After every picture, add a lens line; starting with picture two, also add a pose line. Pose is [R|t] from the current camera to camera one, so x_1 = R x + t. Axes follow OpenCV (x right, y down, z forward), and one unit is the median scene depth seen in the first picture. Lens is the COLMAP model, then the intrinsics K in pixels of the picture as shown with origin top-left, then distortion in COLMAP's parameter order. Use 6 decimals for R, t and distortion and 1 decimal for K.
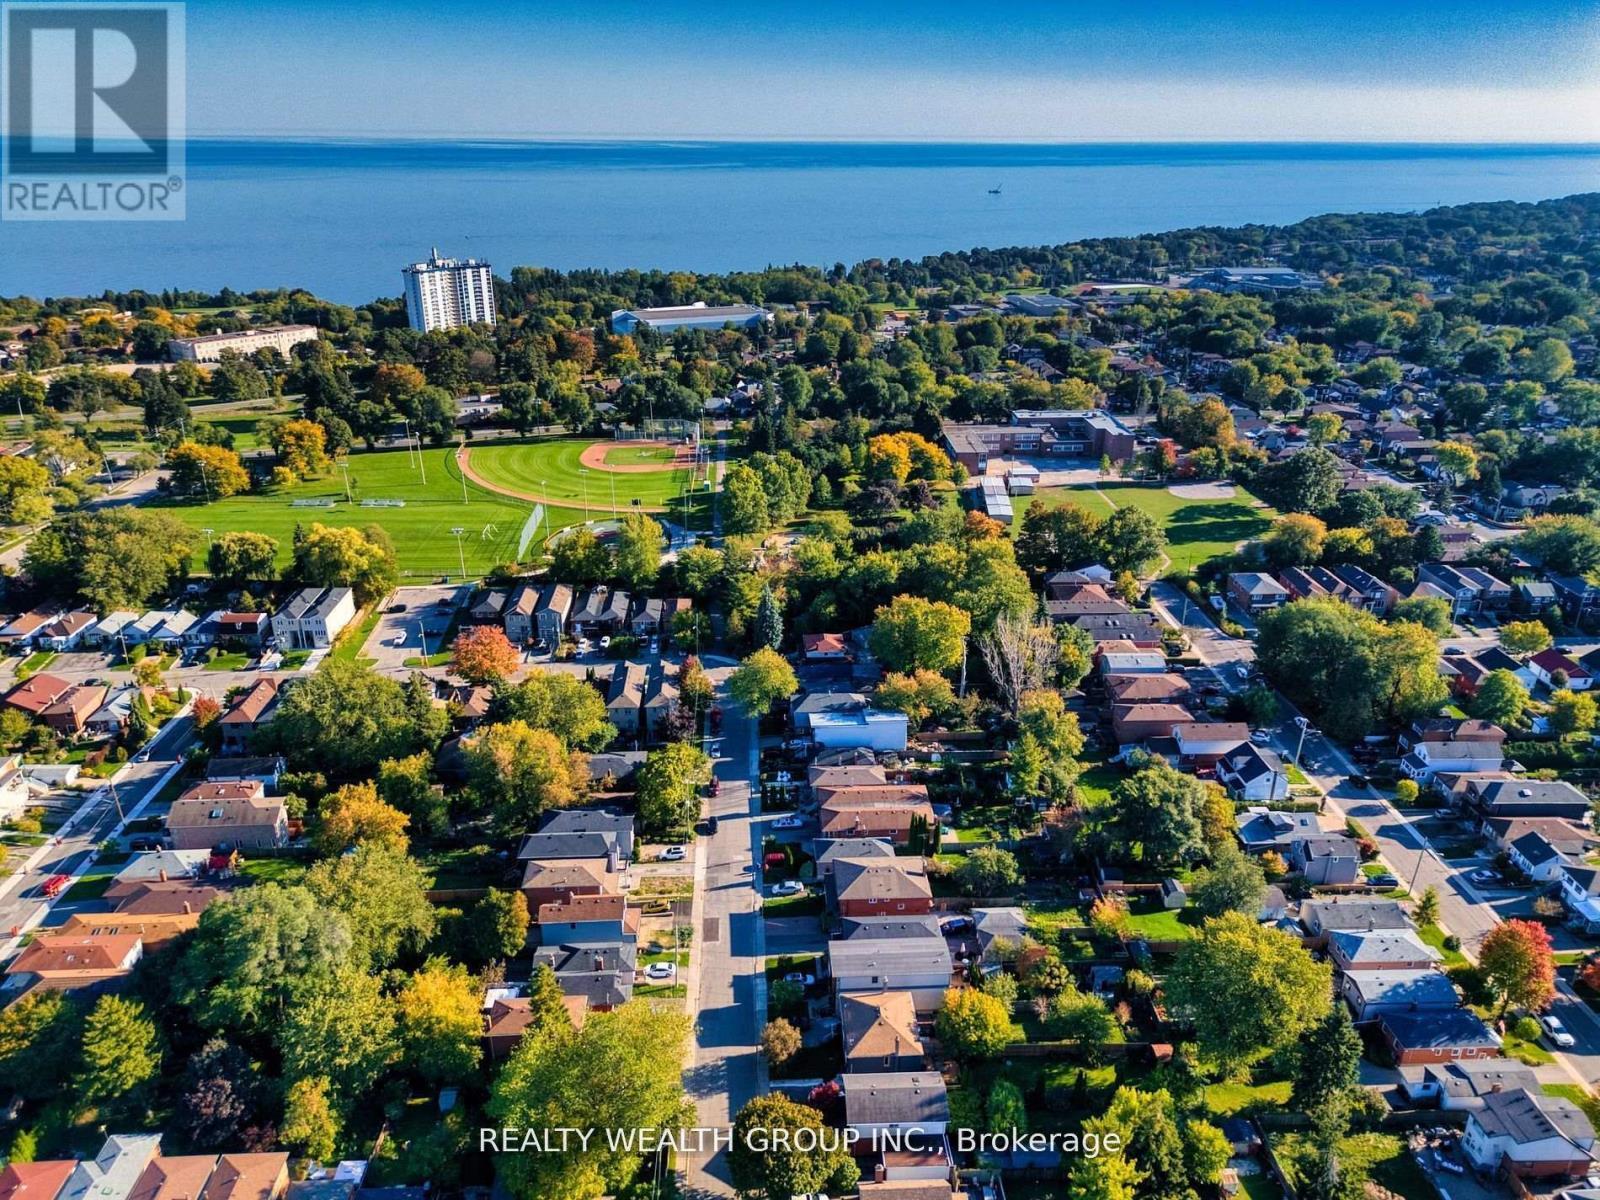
lens RADIAL K [[1103.8, 0, 808.9], [0, 1103.8, 605.9], [0, 0, 1]] dist [0.033463, -0.021096]
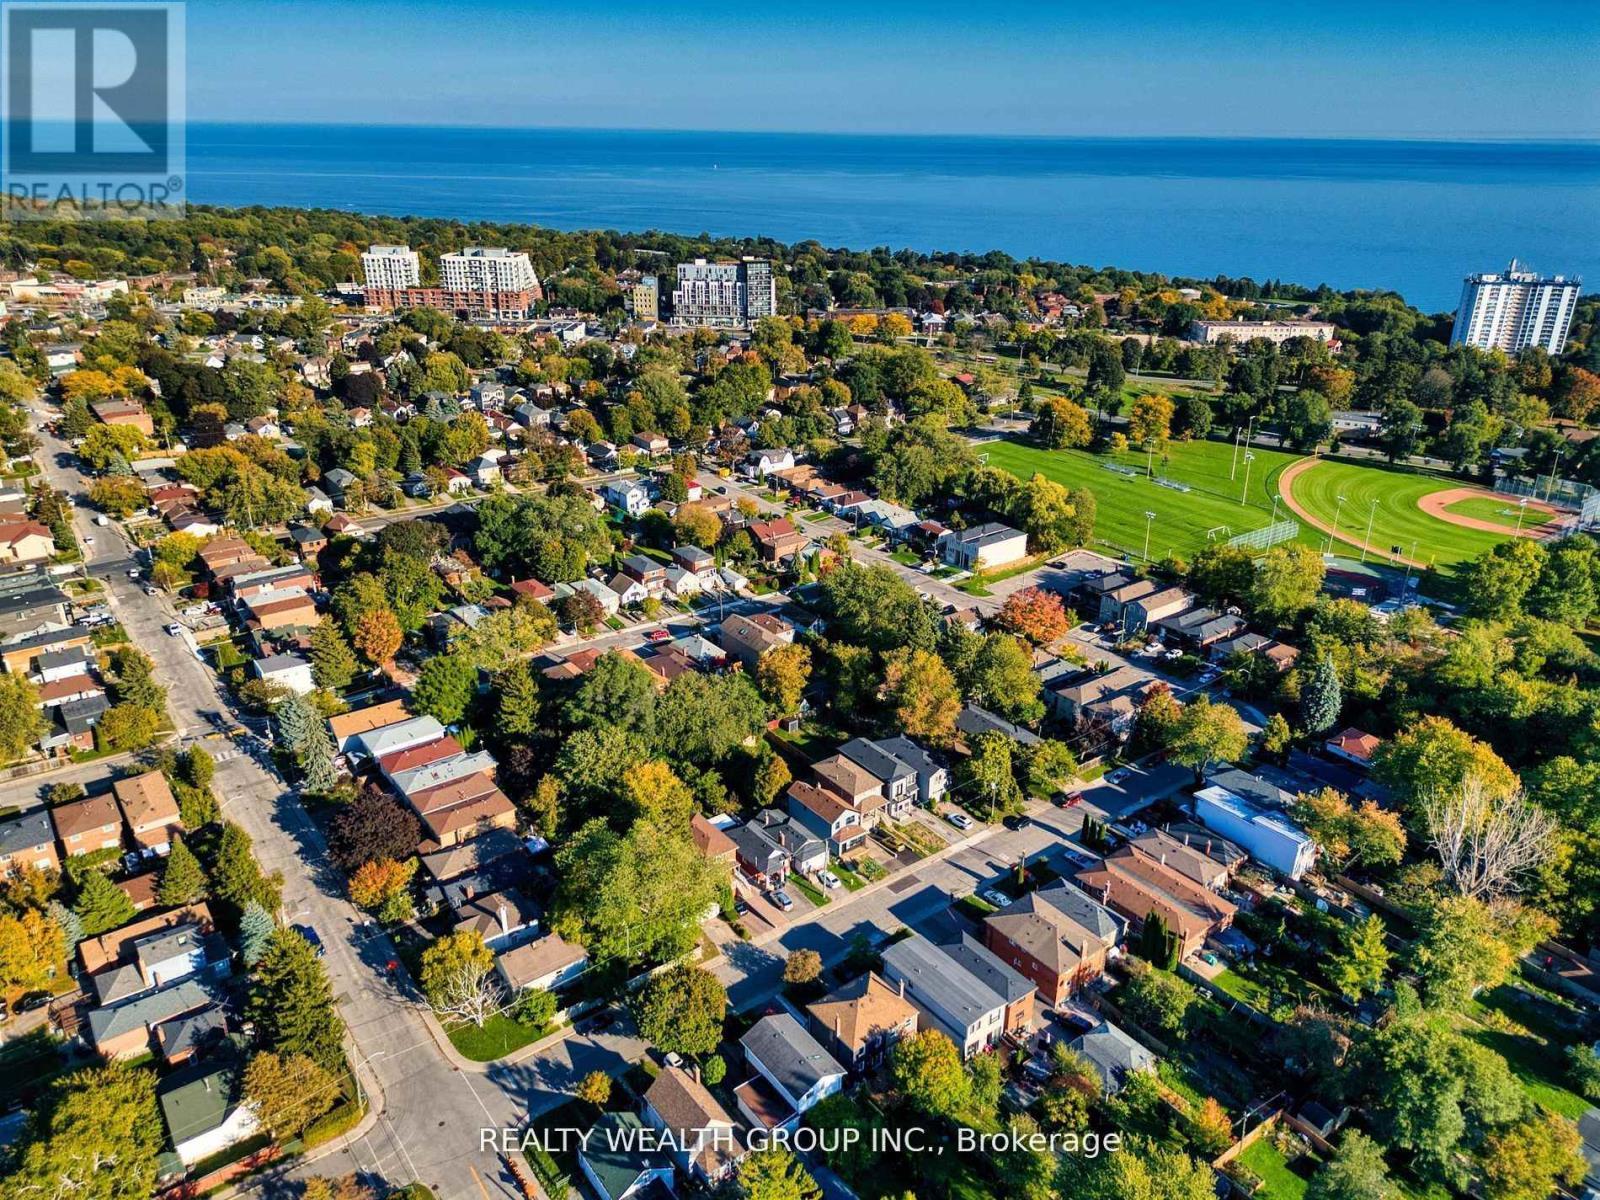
lens RADIAL K [[1103.8, 0, 796.6], [0, 1103.8, 593.4], [0, 0, 1]] dist [0.033463, -0.021096]
pose [[0.562535, 0.316626, -0.763743, 0.349940], [-0.325542, 0.933965, 0.147418, -0.051896], [0.759985, 0.165703, 0.628463, 0.139556]]
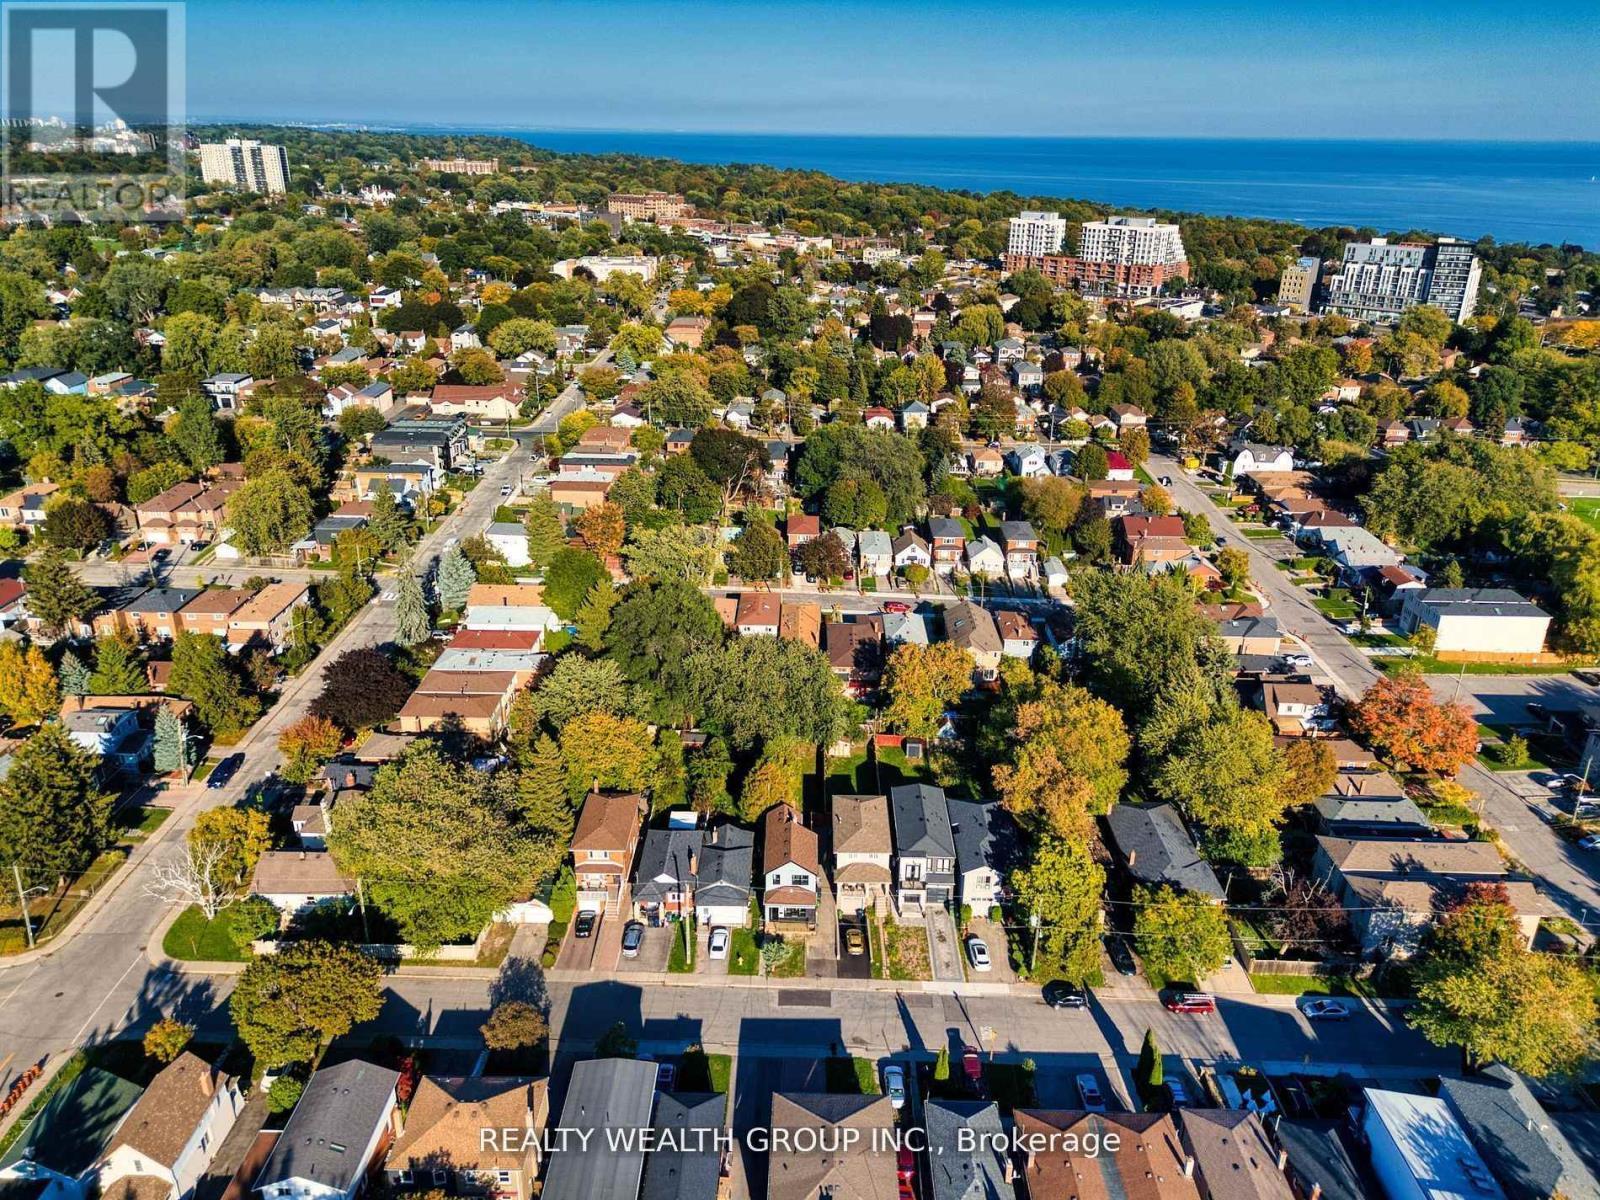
lens RADIAL K [[1103.8, 0, 799.5], [0, 1103.8, 604.4], [0, 0, 1]] dist [0.033463, -0.021096]
pose [[-0.061164, 0.384808, -0.920968, 0.280383], [-0.396209, 0.837526, 0.376257, -0.105289], [0.916121, 0.387909, 0.101238, 0.517752]]
